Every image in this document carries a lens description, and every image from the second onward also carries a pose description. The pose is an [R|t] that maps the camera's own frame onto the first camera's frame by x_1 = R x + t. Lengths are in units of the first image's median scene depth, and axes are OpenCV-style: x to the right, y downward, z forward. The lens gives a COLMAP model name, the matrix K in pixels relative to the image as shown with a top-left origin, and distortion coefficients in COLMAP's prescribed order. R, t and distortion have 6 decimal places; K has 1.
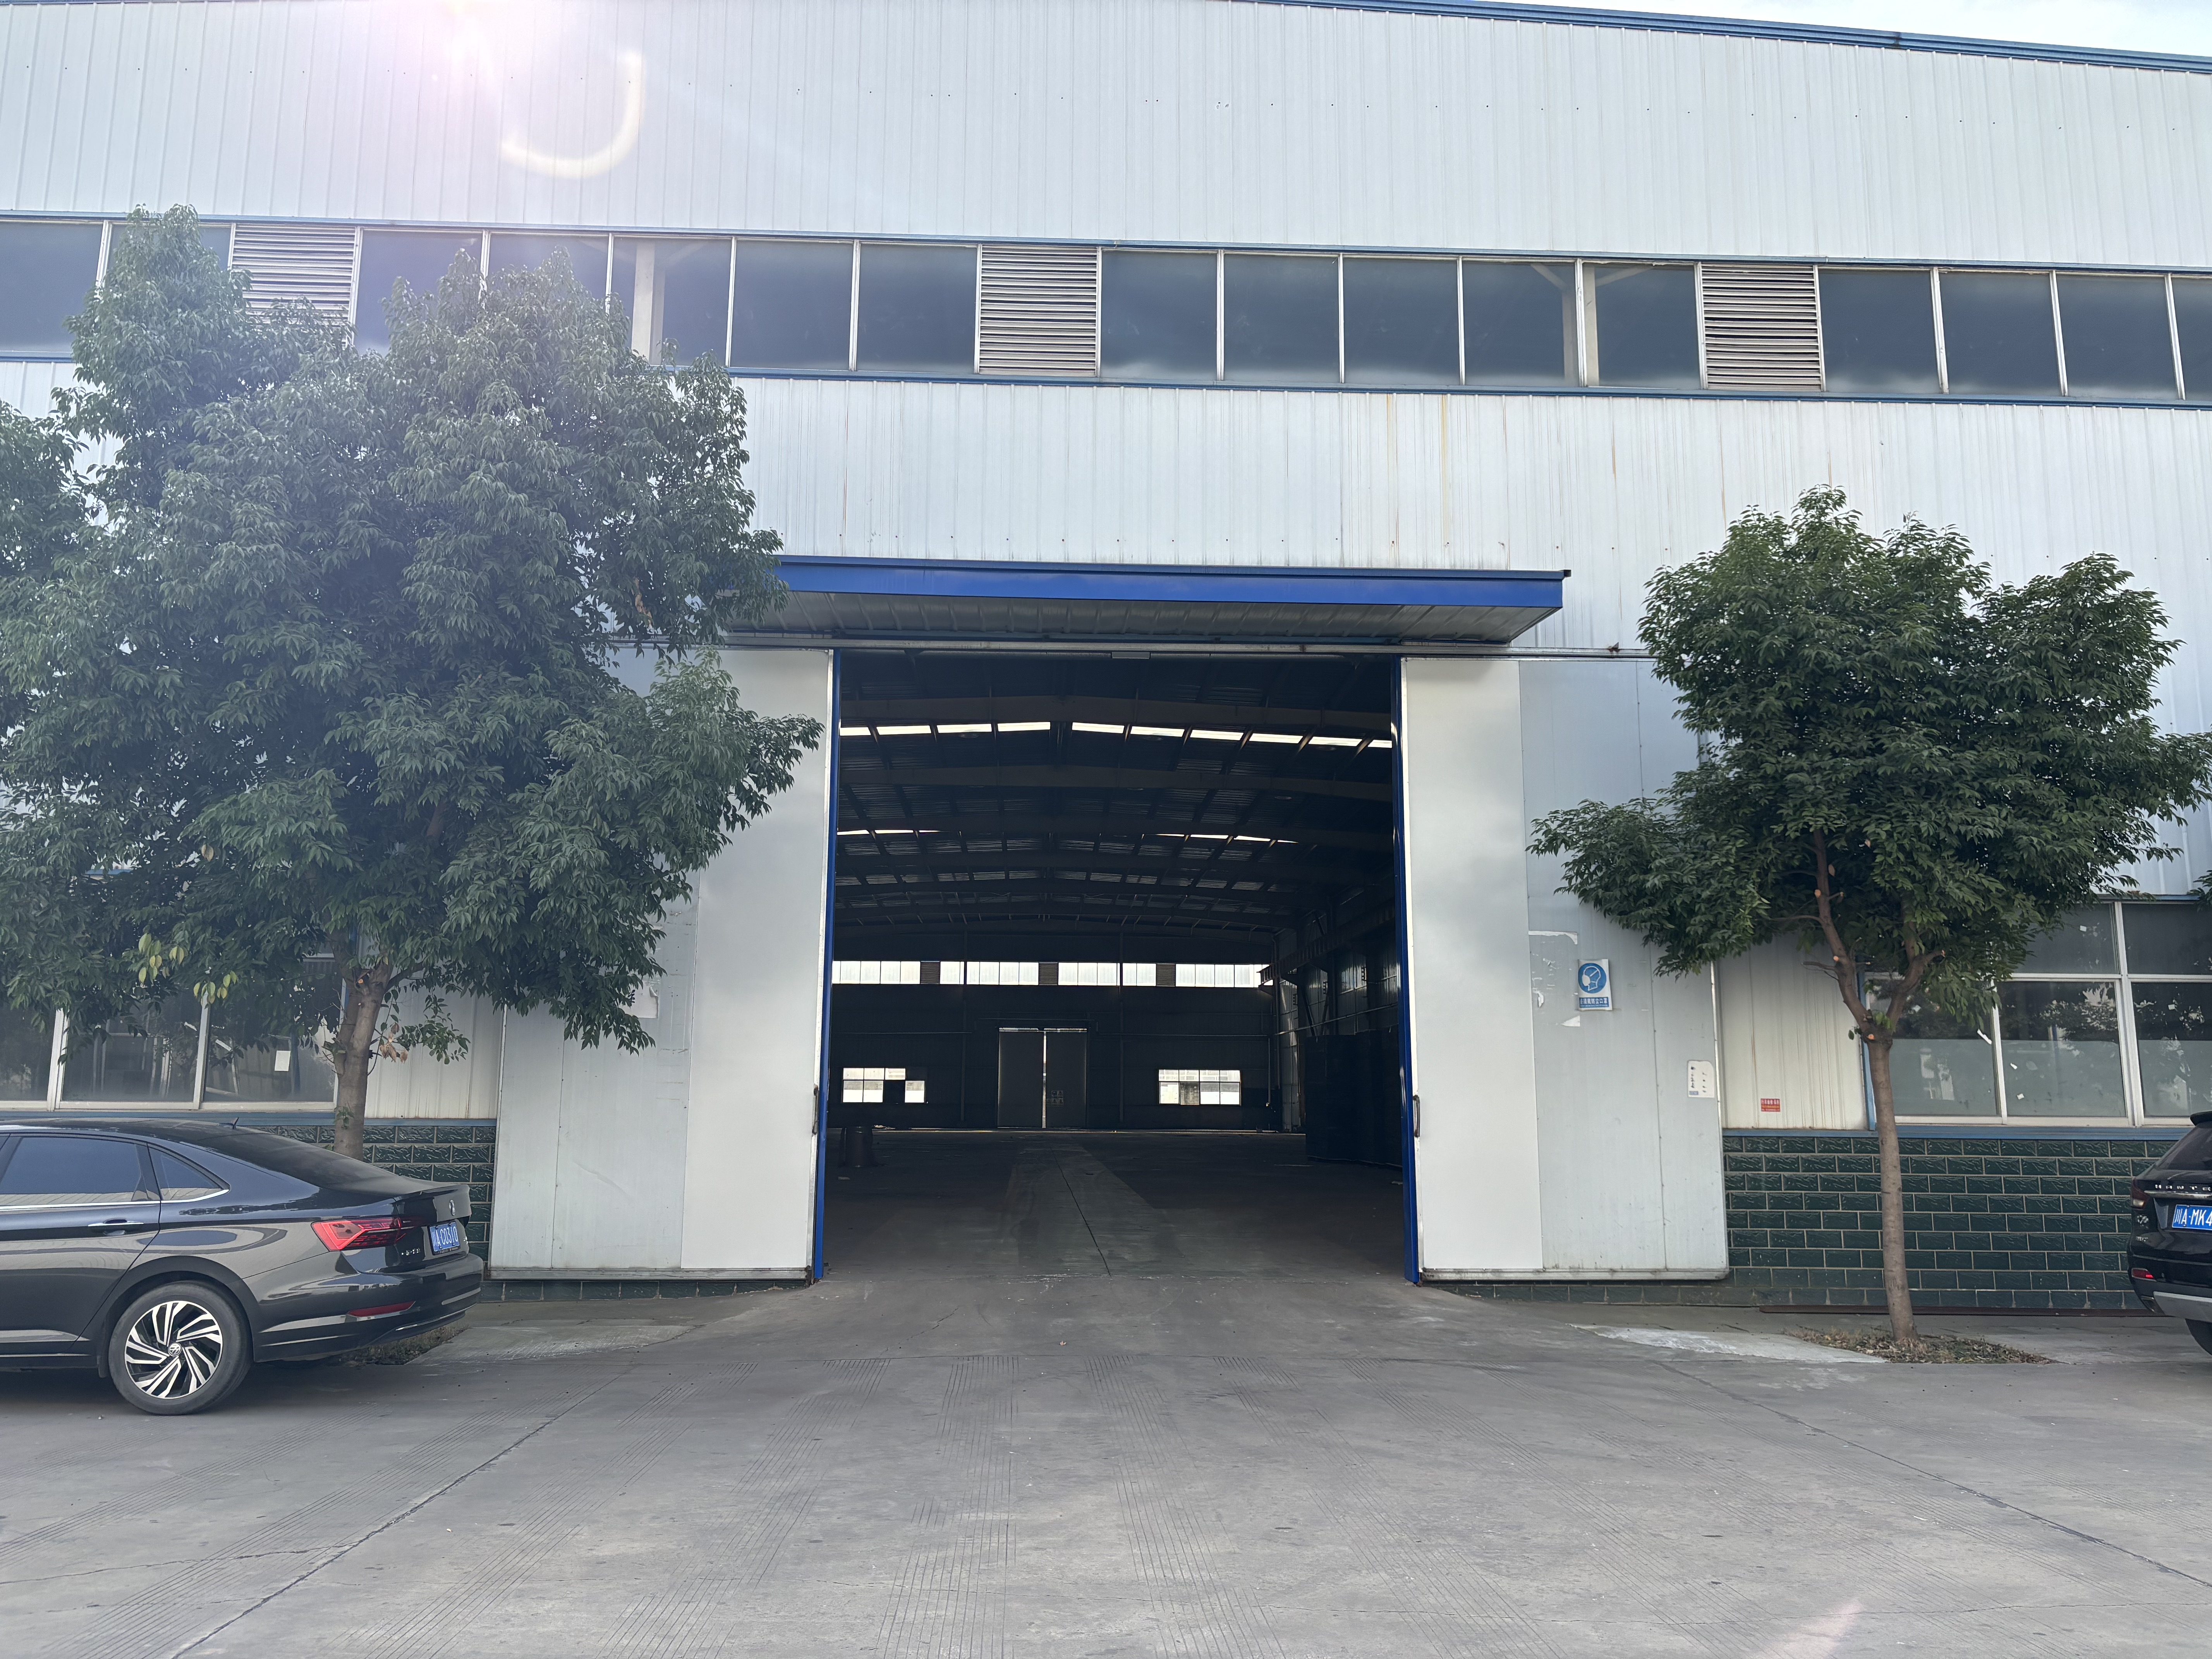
lens RADIAL K [[1674.5, 0, 1100.3], [0, 1674.5, 840.7], [0, 0, 1]] dist [0.080184, -0.072663]
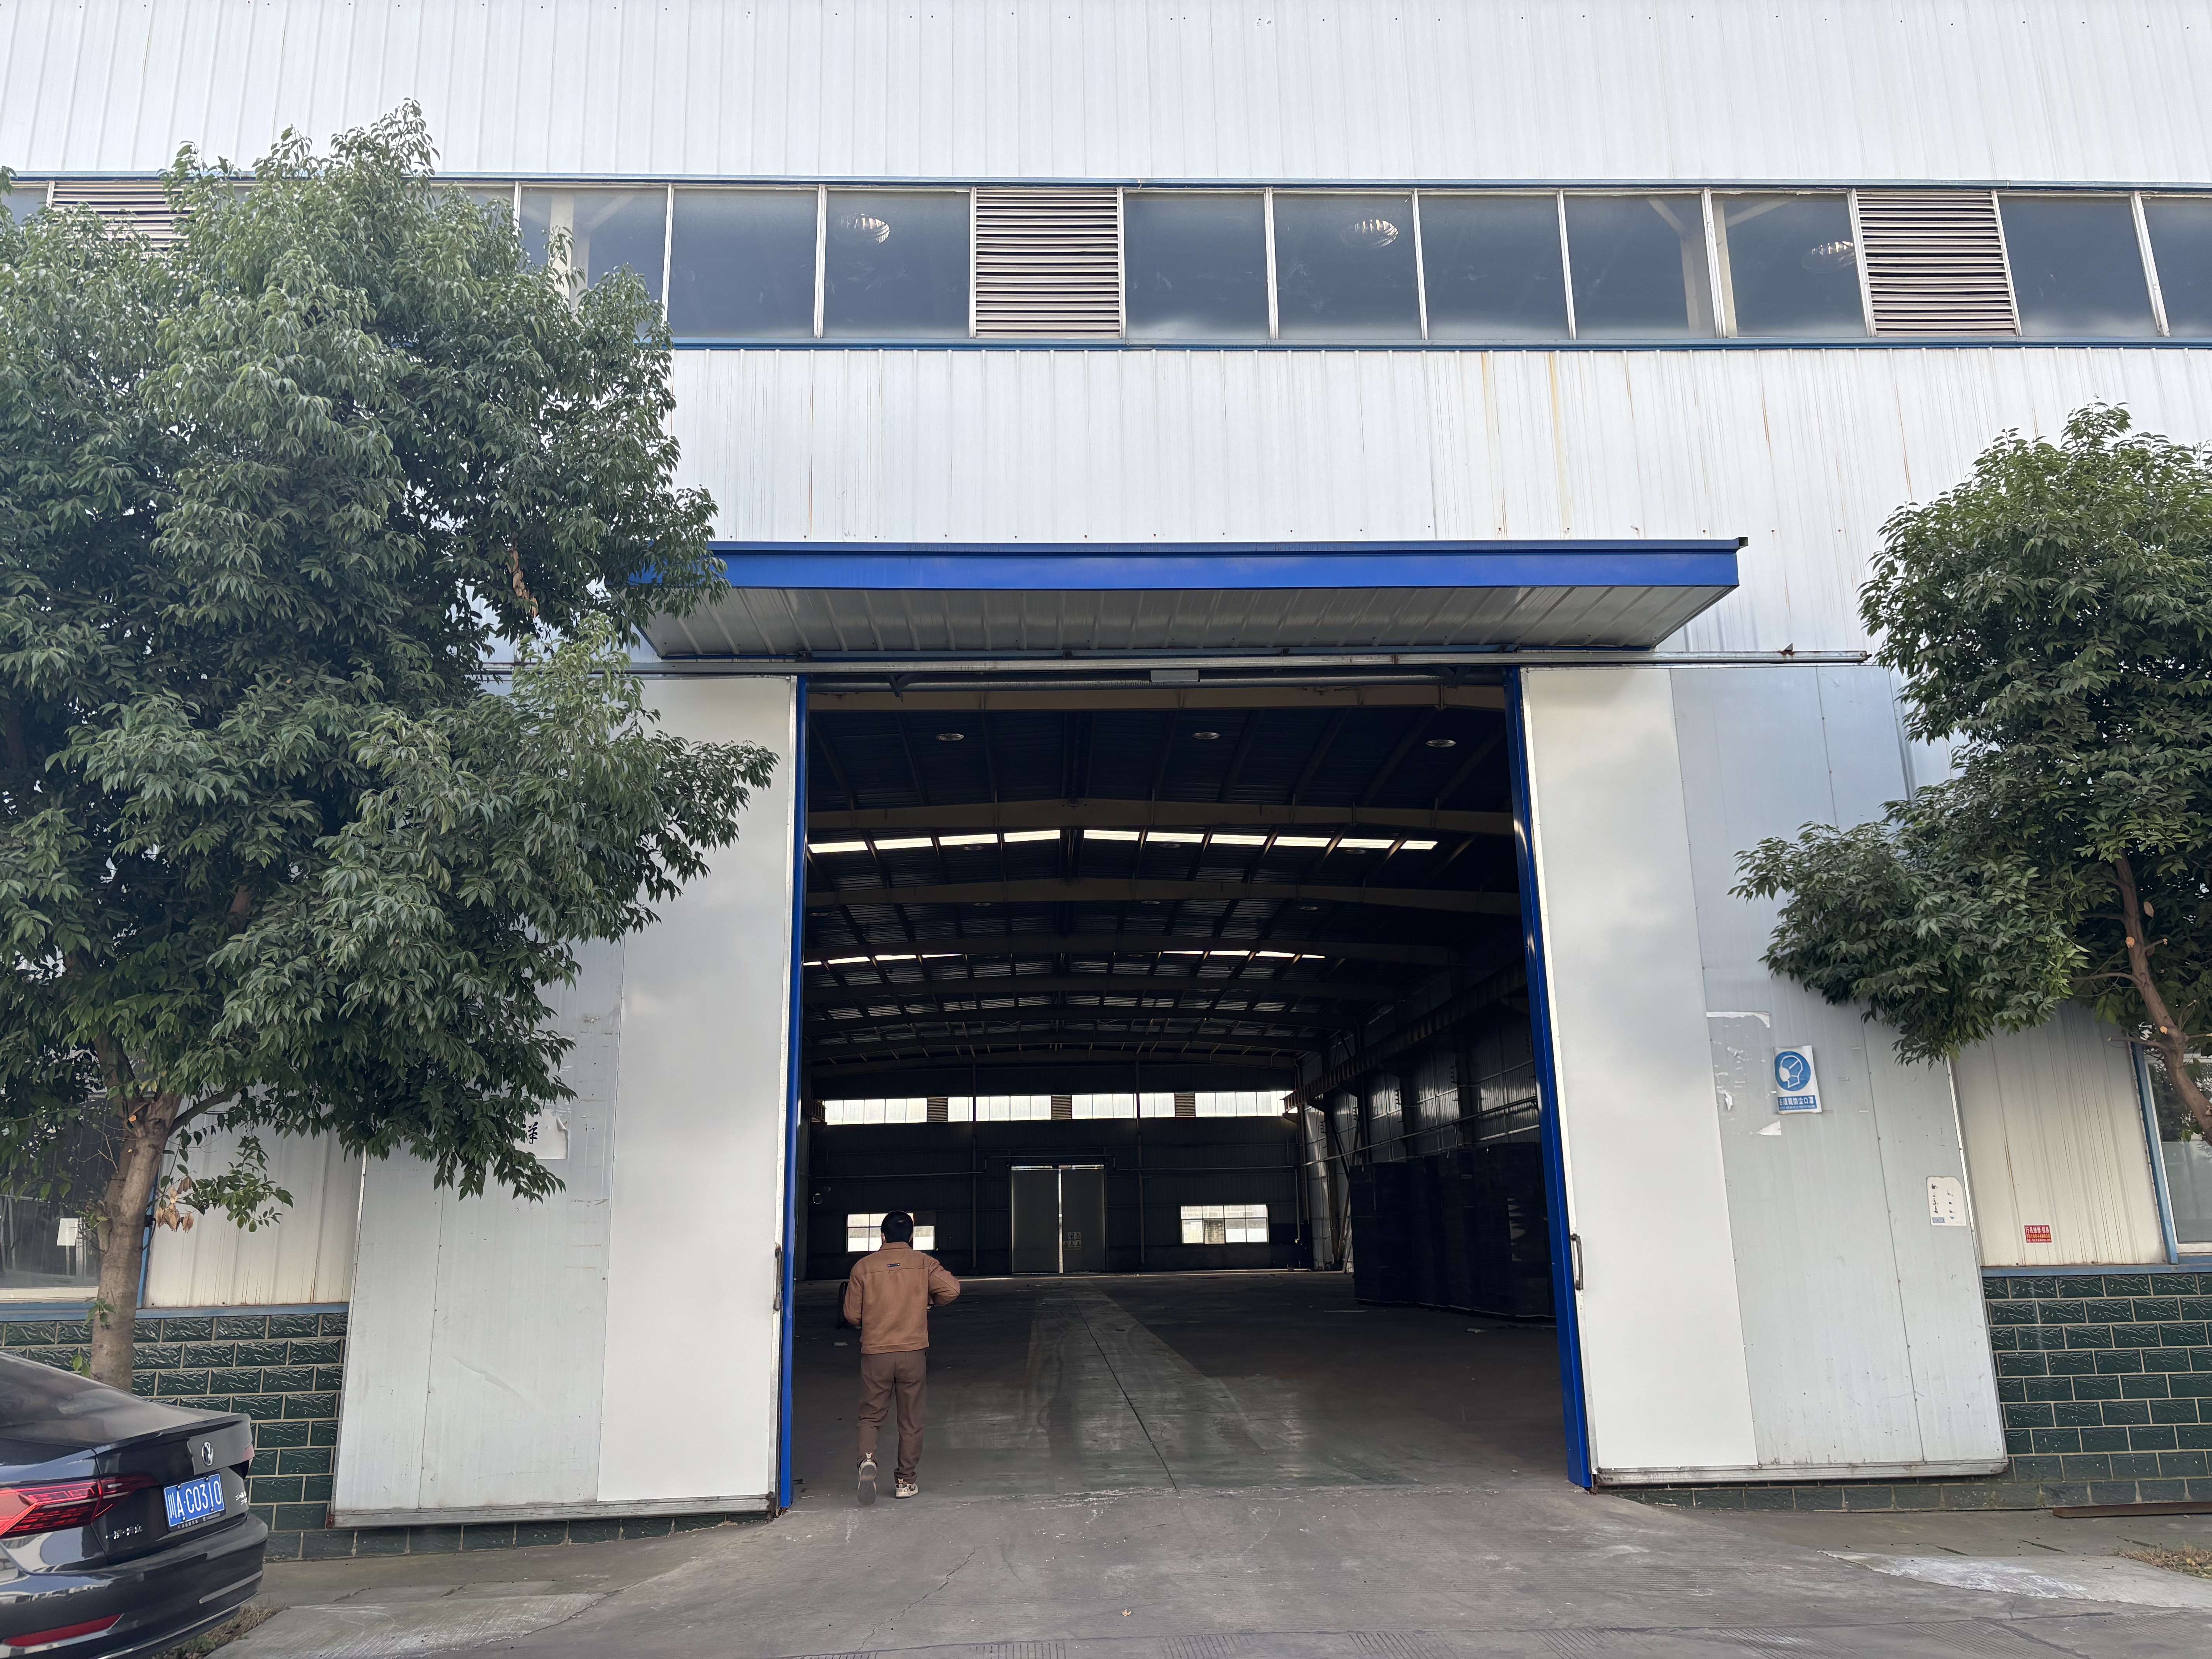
lens RADIAL K [[1674.5, 0, 1113.1], [0, 1674.5, 843.3], [0, 0, 1]] dist [0.080184, -0.072663]
pose [[0.999583, -0.028252, 0.006033, -0.019207], [0.028636, 0.996559, -0.077779, 0.029820], [-0.003815, 0.077919, 0.996952, 0.230345]]
